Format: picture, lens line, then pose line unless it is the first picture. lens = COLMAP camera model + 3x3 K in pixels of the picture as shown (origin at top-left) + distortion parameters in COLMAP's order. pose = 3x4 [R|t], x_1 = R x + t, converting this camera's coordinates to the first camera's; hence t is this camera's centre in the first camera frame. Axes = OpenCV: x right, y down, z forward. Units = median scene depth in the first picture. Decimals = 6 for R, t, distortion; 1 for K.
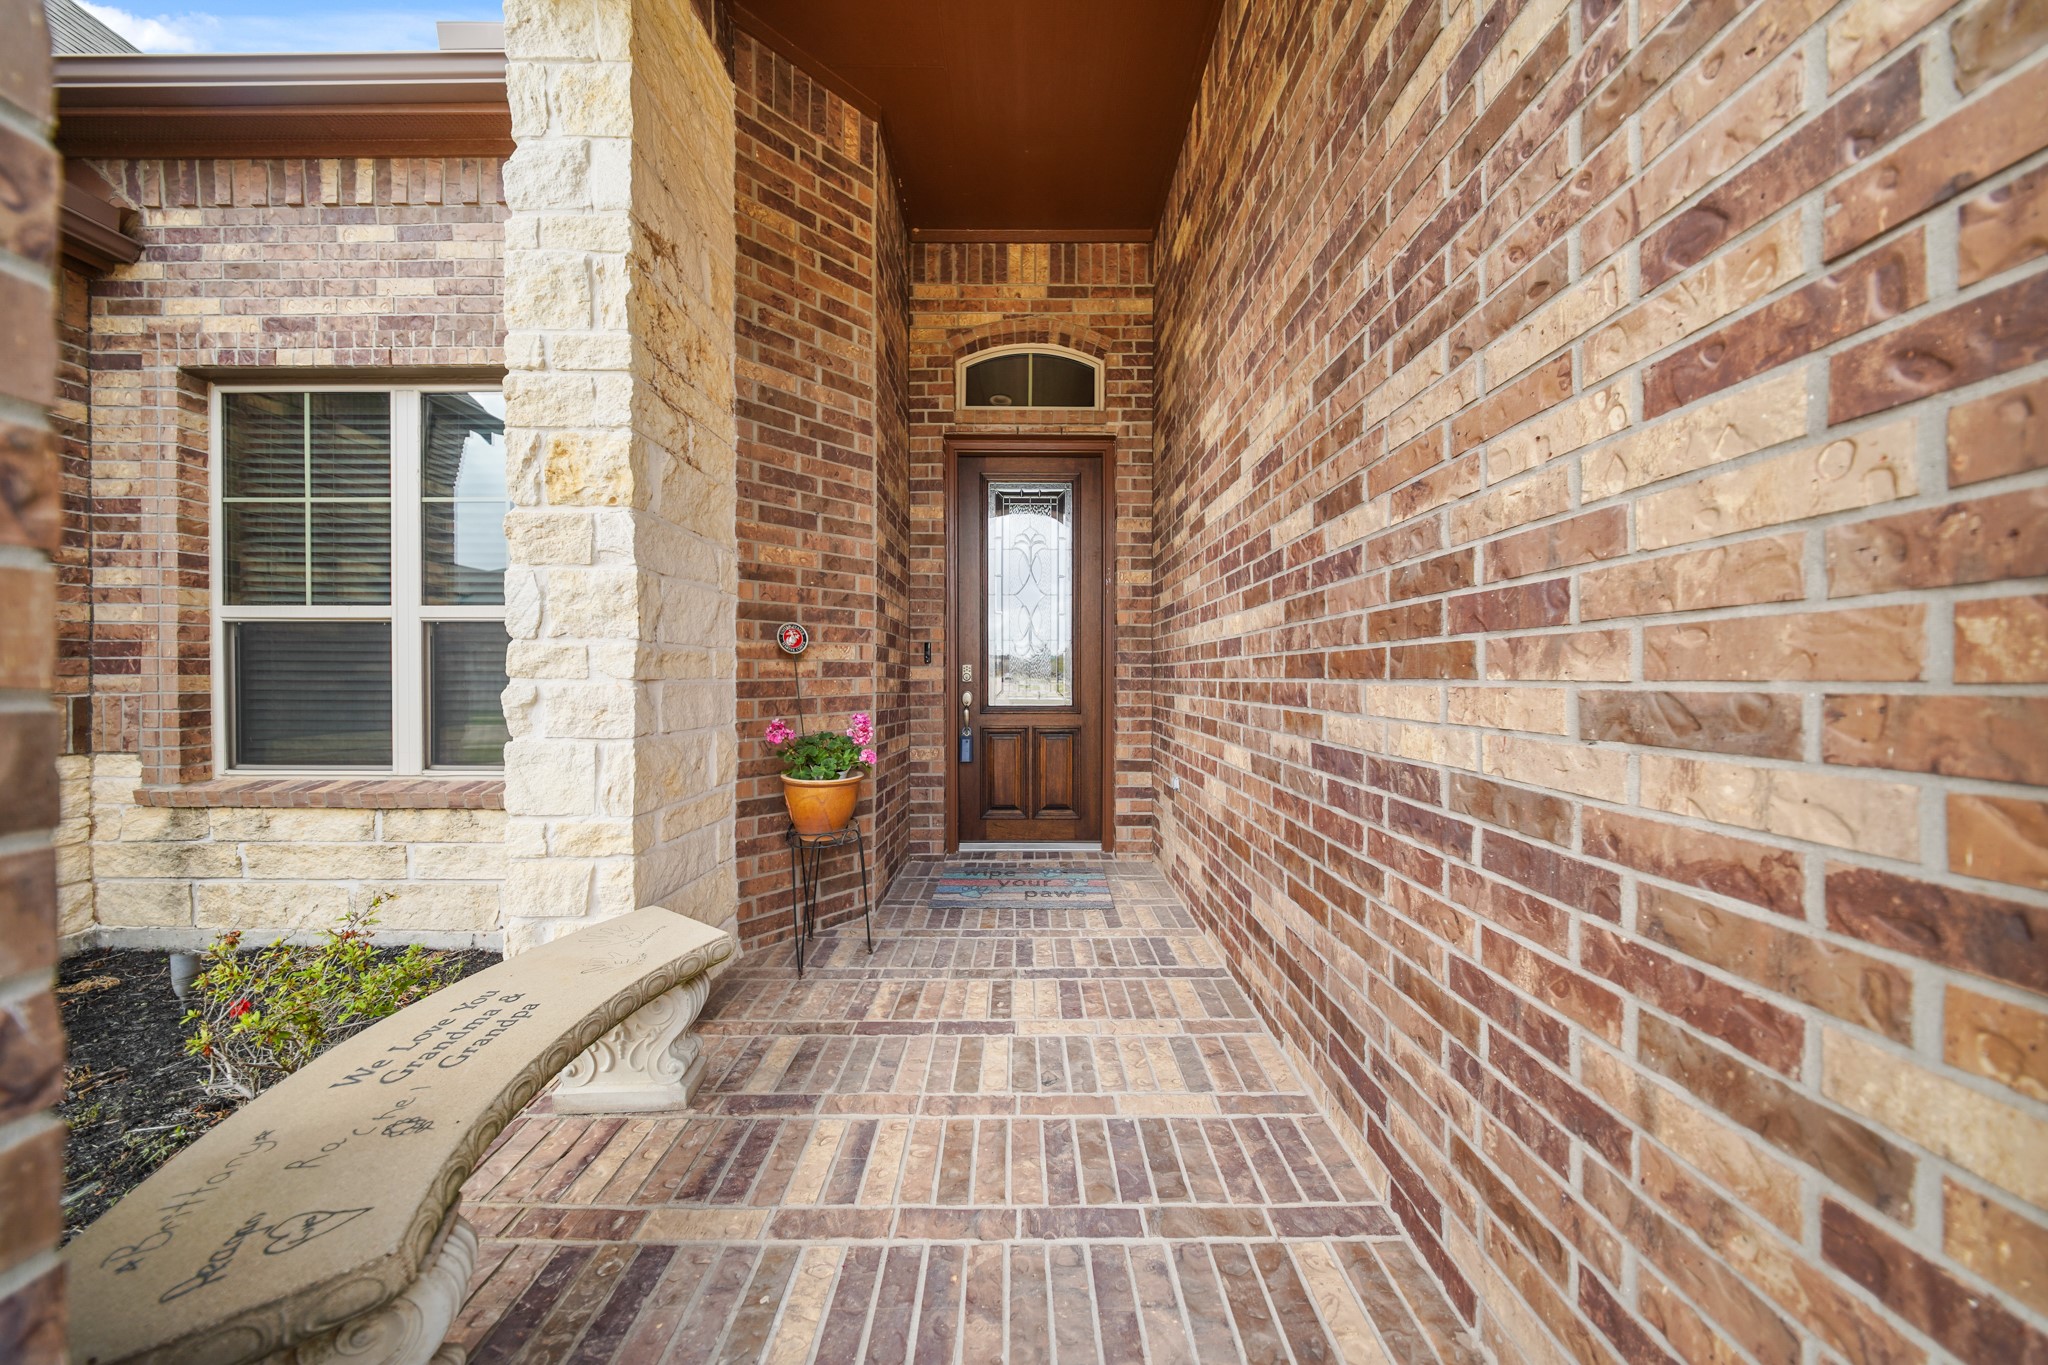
lens RADIAL K [[607.8, 0, 1024.9], [0, 607.8, 679.9], [0, 0, 1]] dist [0.000694, 0.000022]
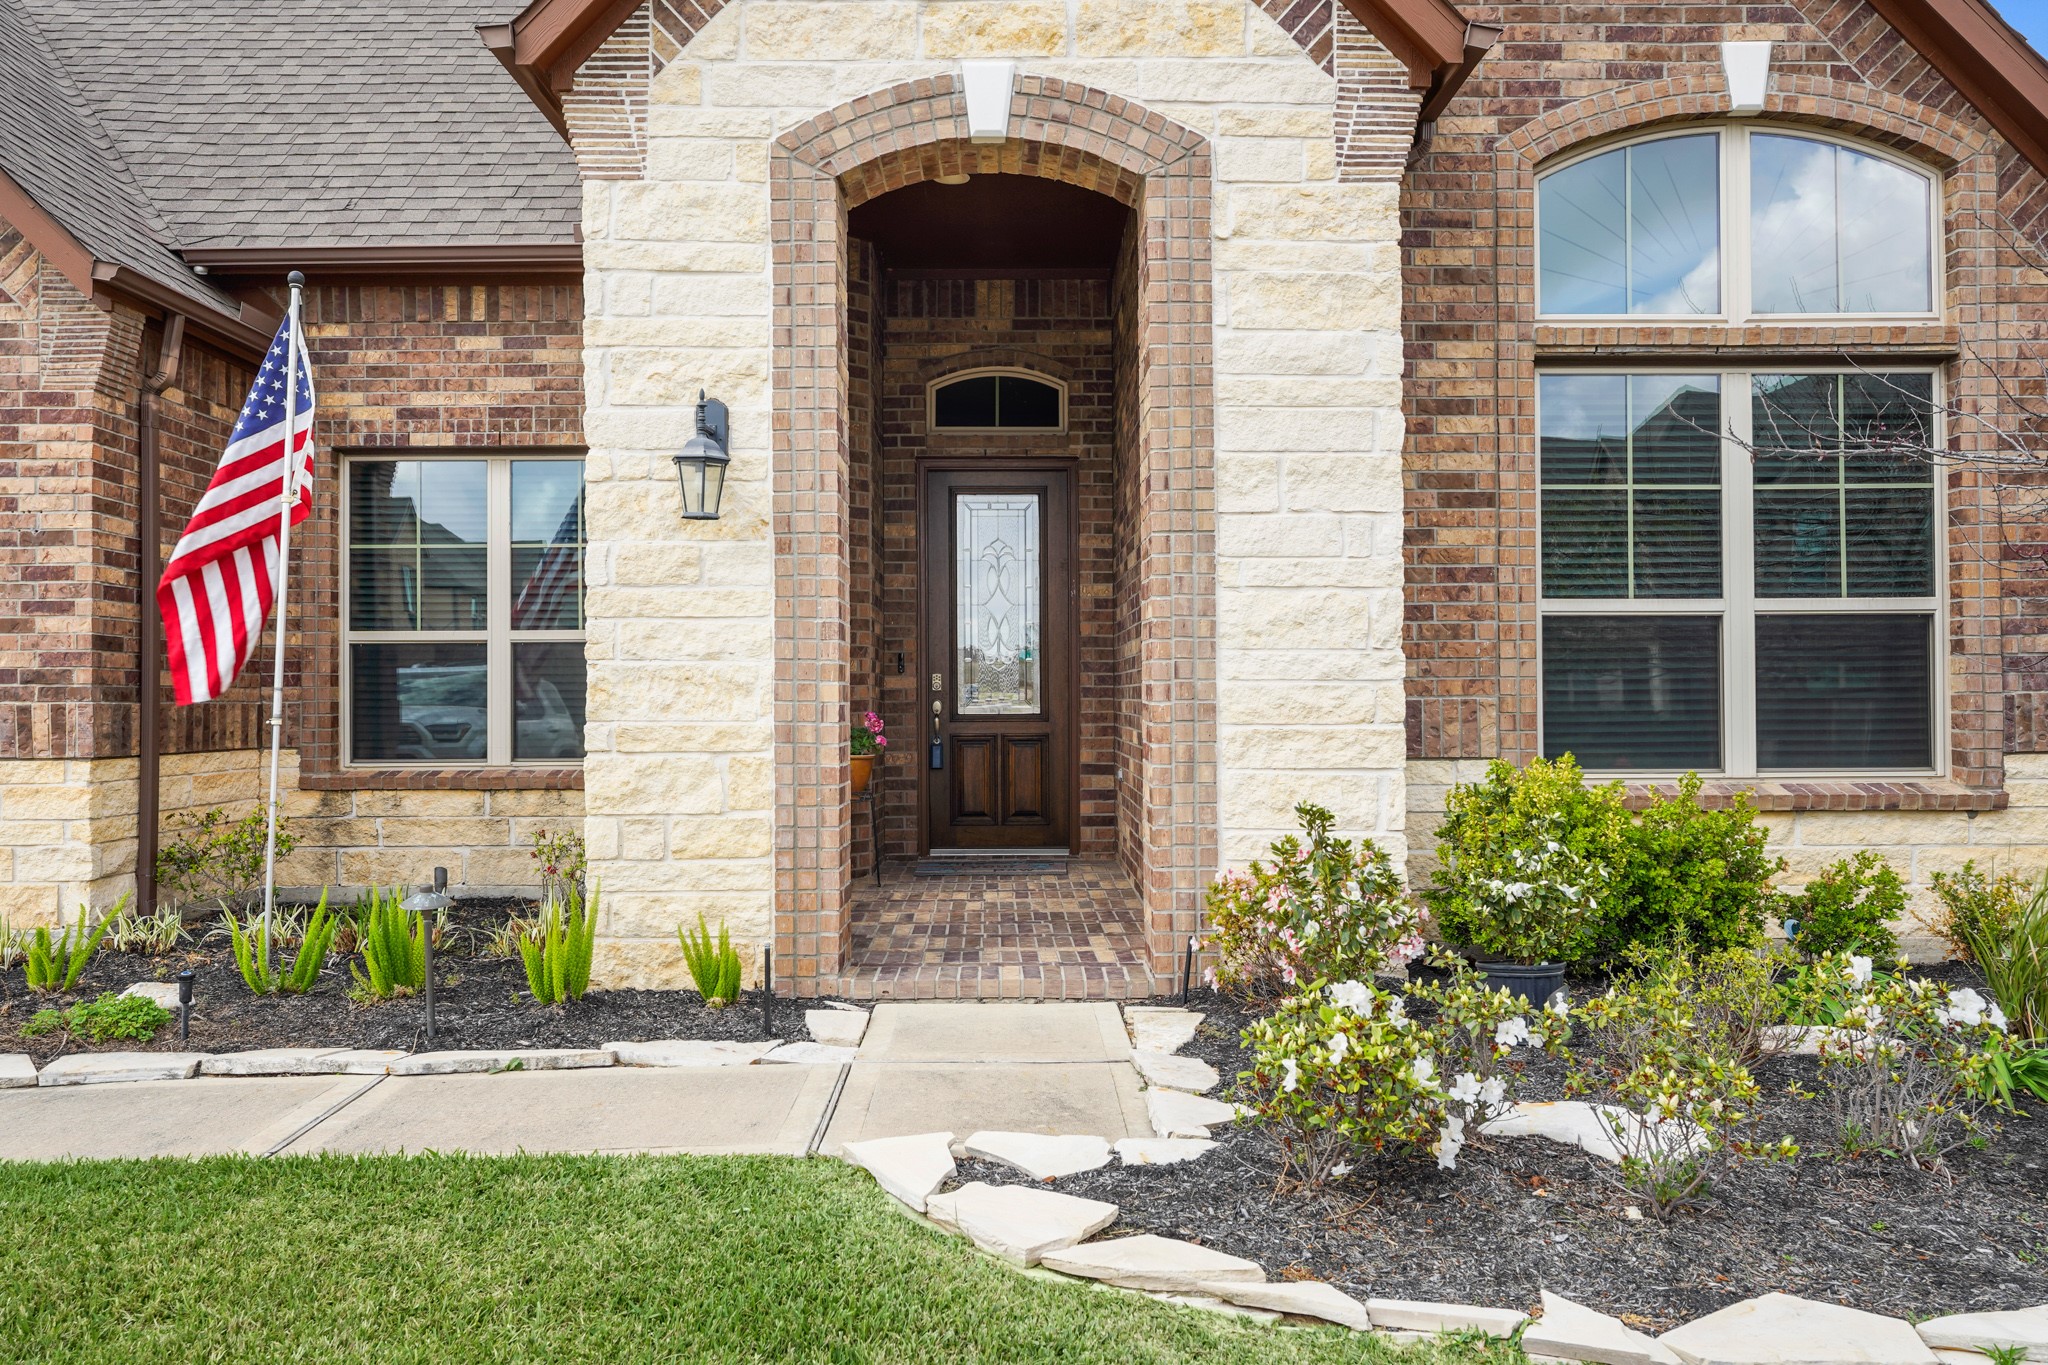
lens RADIAL K [[1533.3, 0, 1023.2], [0, 1533.3, 679.9], [0, 0, 1]] dist [-0.001179, 0.000114]
pose [[0.999905, -0.005616, 0.012626, 0.023735], [0.005803, 0.999874, -0.014784, 0.032185], [-0.012542, 0.014856, 0.999811, -2.163847]]
